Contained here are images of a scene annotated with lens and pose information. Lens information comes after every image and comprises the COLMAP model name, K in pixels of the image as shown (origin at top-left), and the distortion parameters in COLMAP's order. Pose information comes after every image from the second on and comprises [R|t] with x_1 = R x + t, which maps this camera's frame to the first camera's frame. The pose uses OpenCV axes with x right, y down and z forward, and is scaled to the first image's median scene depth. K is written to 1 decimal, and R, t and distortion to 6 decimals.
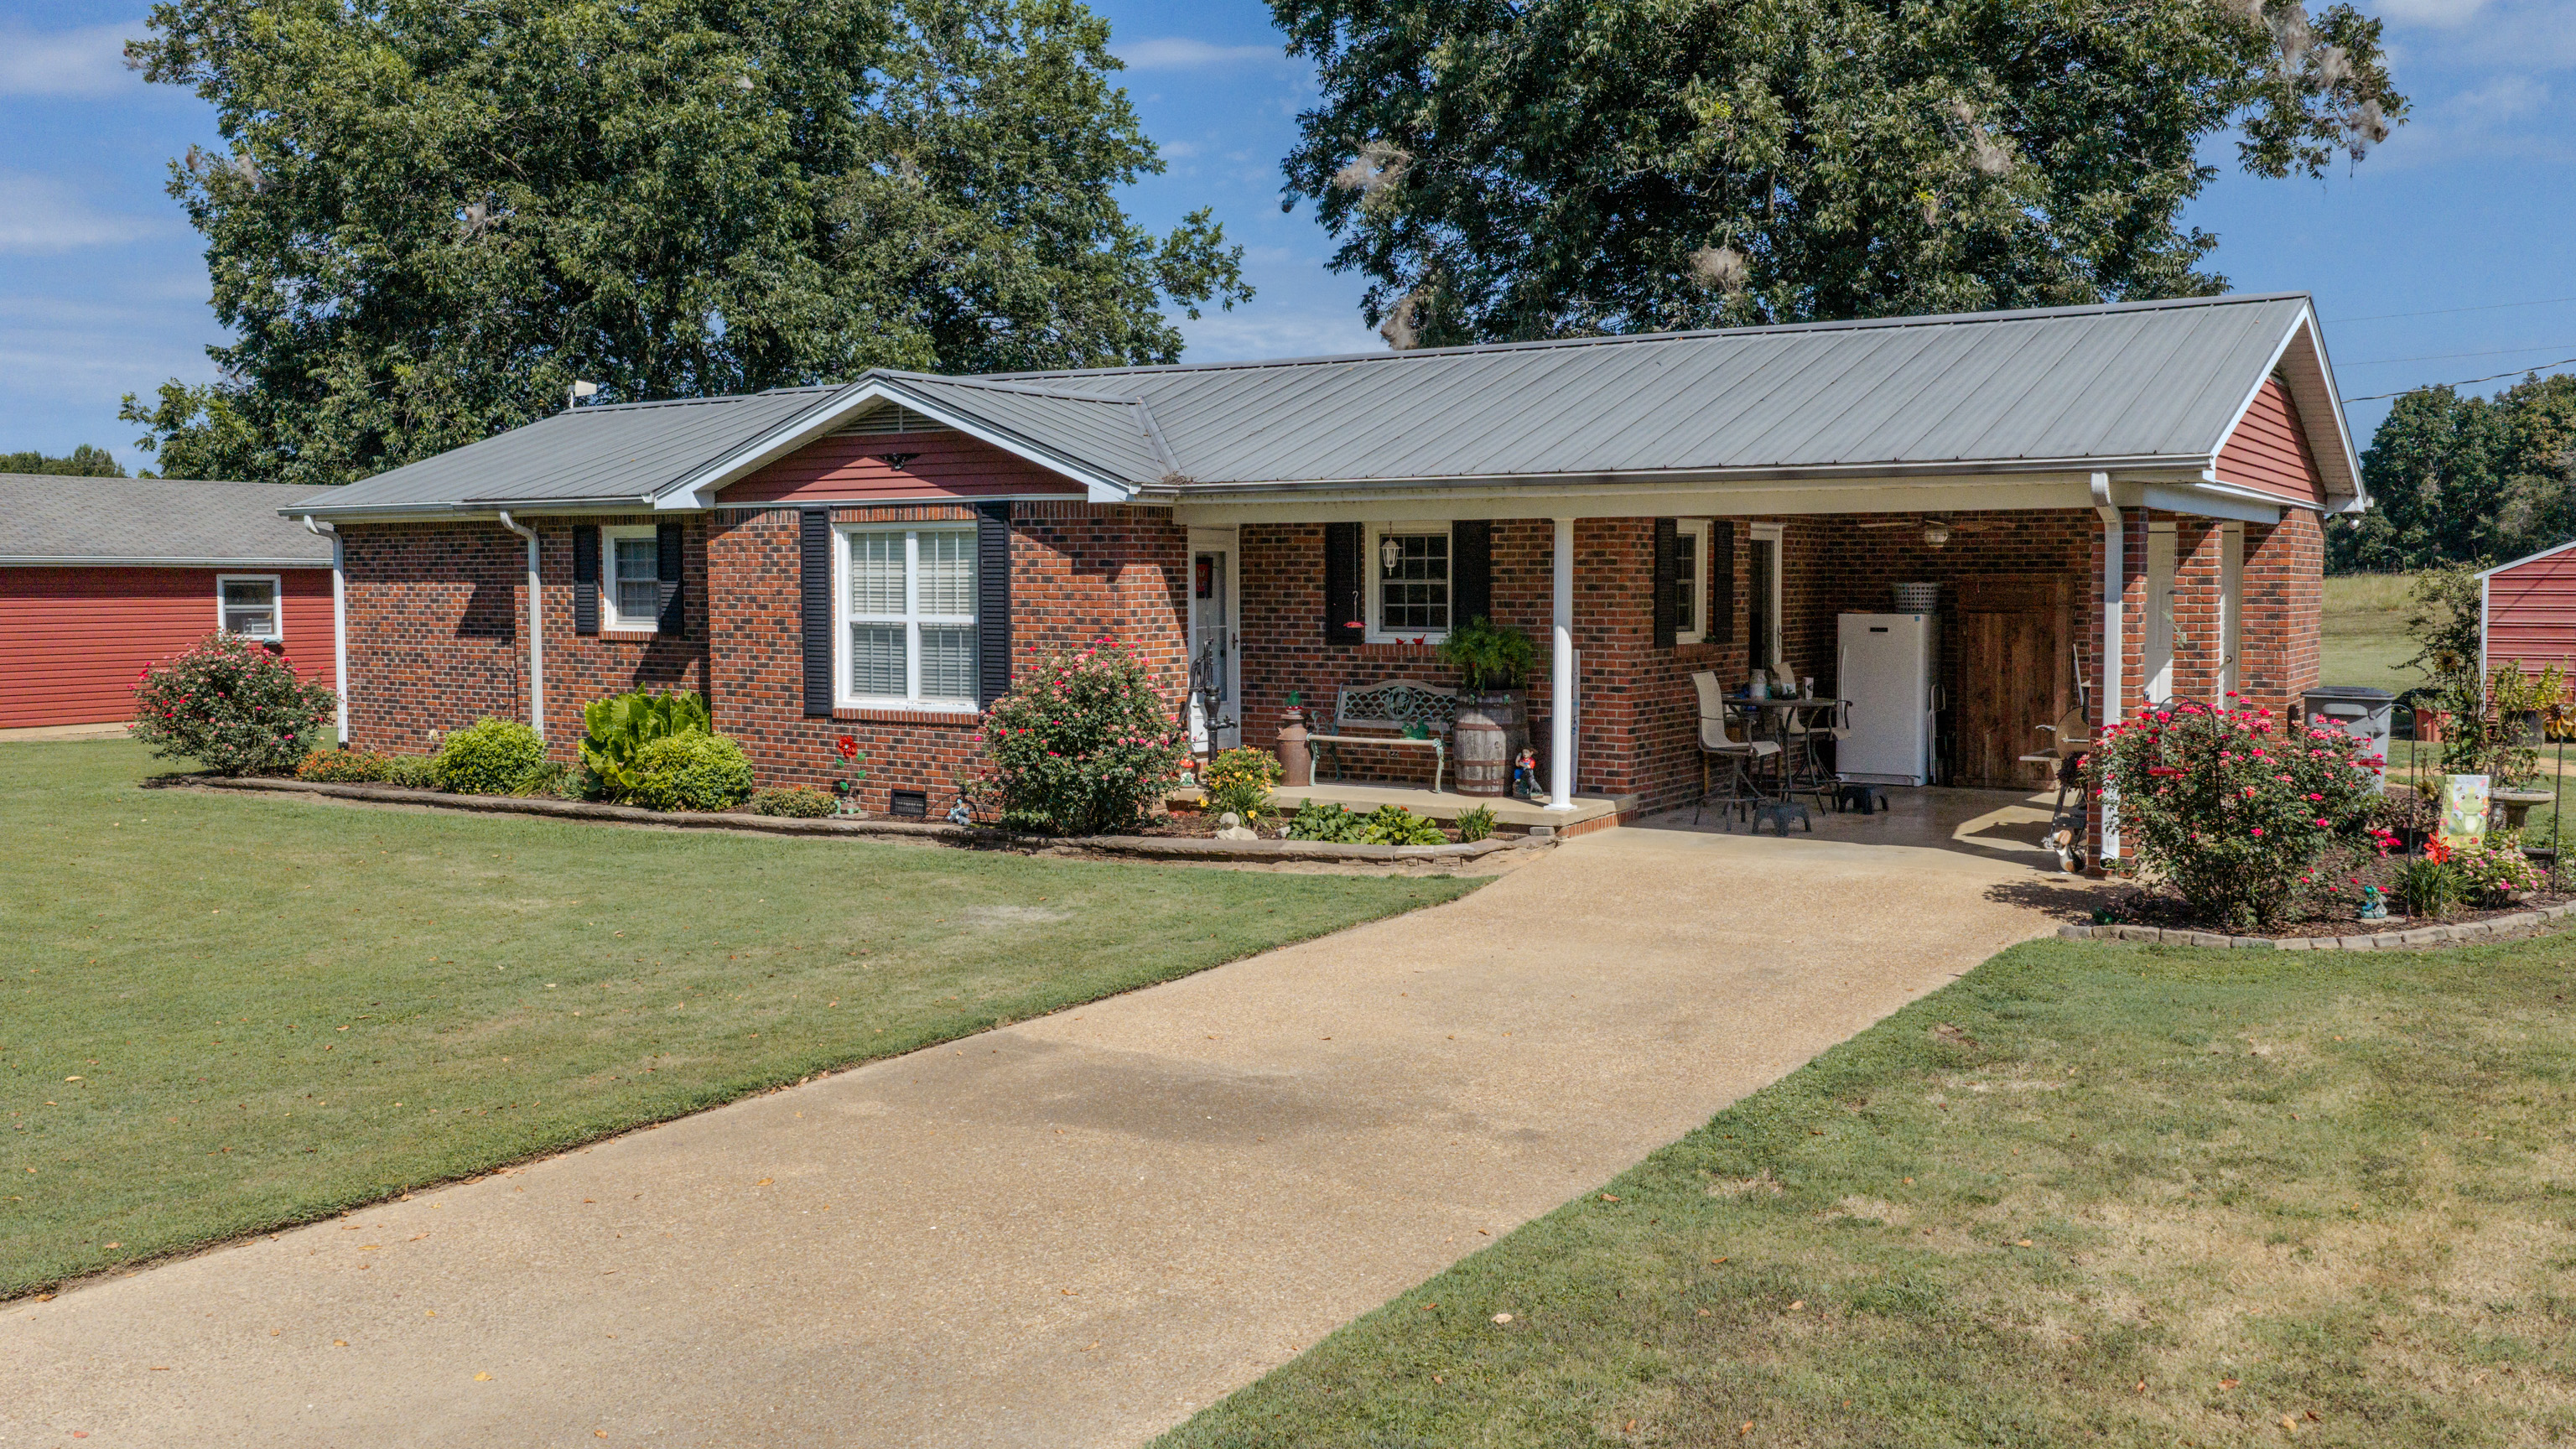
lens RADIAL K [[2120.4, 0, 1273.5], [0, 2120.4, 759.6], [0, 0, 1]] dist [0.024958, -0.051635]
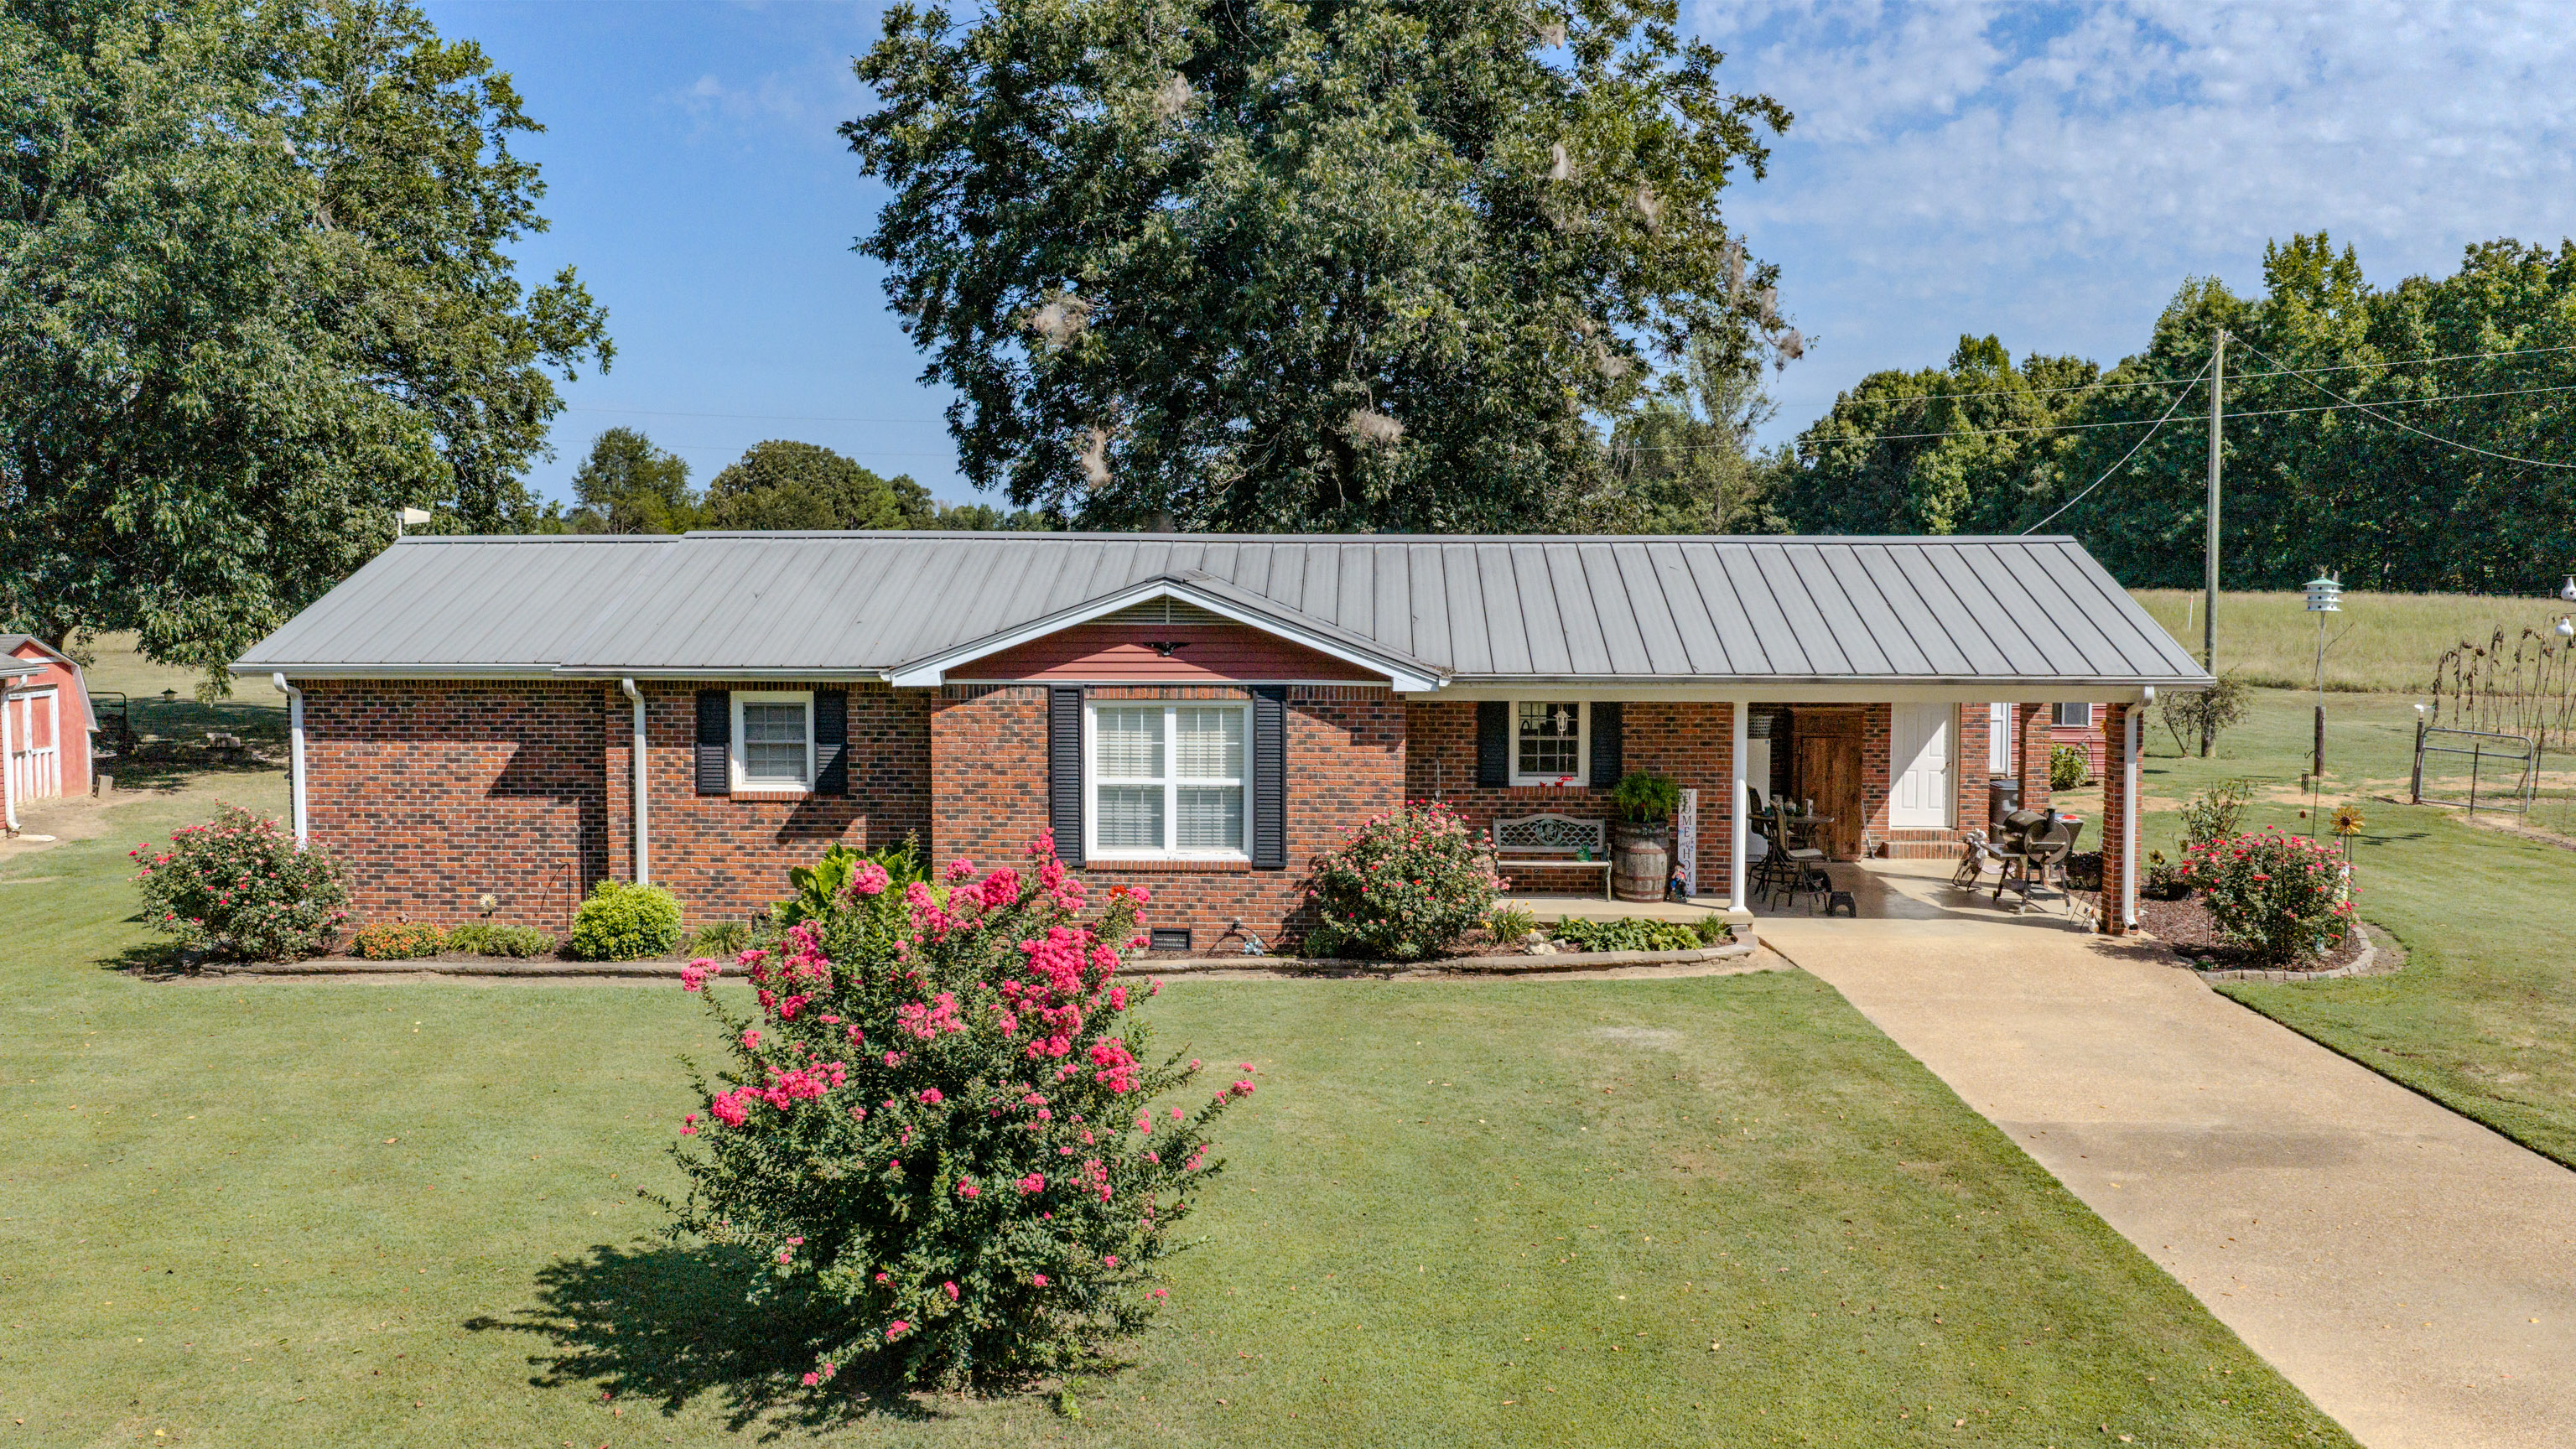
lens RADIAL K [[2120.4, 0, 1283.5], [0, 2120.4, 783.3], [0, 0, 1]] dist [0.024958, -0.051635]
pose [[0.858636, -0.048998, 0.510239, -0.708115], [0.041180, 0.998797, 0.026617, -0.093429], [-0.510929, -0.001843, 0.859621, -0.032655]]
